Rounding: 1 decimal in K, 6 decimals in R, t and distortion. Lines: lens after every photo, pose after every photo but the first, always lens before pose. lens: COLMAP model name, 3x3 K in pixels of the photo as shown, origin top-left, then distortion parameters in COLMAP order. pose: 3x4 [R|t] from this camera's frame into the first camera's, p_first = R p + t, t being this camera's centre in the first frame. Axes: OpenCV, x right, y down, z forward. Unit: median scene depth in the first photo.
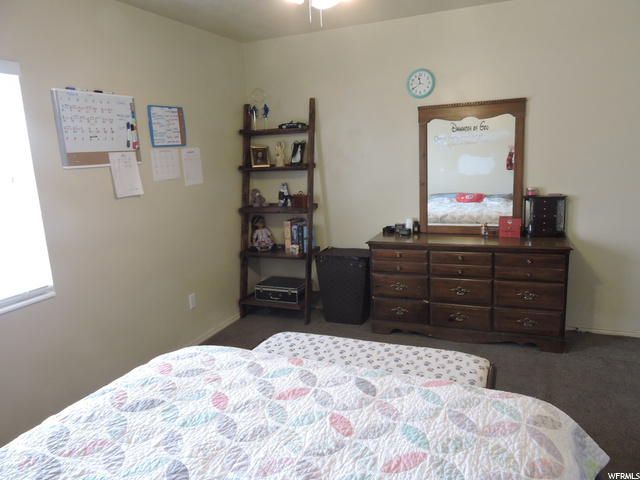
lens RADIAL K [[459.1, 0, 320.4], [0, 459.1, 239.3], [0, 0, 1]] dist [-0.005123, -0.000647]
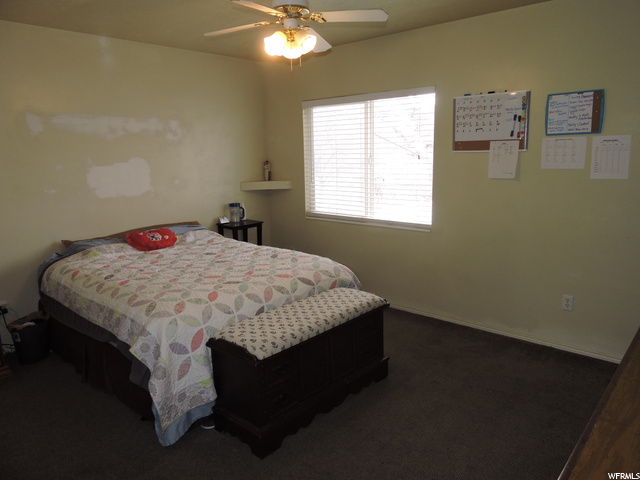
lens RADIAL K [[459.1, 0, 320.6], [0, 459.1, 242.6], [0, 0, 1]] dist [-0.005123, -0.000647]
pose [[-0.315804, 0.246085, -0.916357, 0.874856], [-0.143994, 0.942165, 0.302640, -0.234350], [0.937835, 0.227525, -0.262104, 0.933305]]
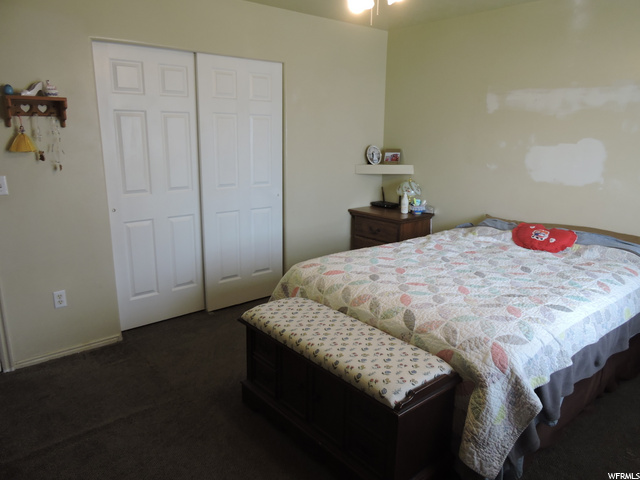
lens RADIAL K [[459.1, 0, 320.3], [0, 459.1, 236.4], [0, 0, 1]] dist [-0.005123, -0.000647]
pose [[-0.897403, -0.056681, 0.437555, -0.238046], [0.121227, 0.921870, 0.368049, -0.243182], [-0.424230, 0.383332, -0.820418, 1.264750]]
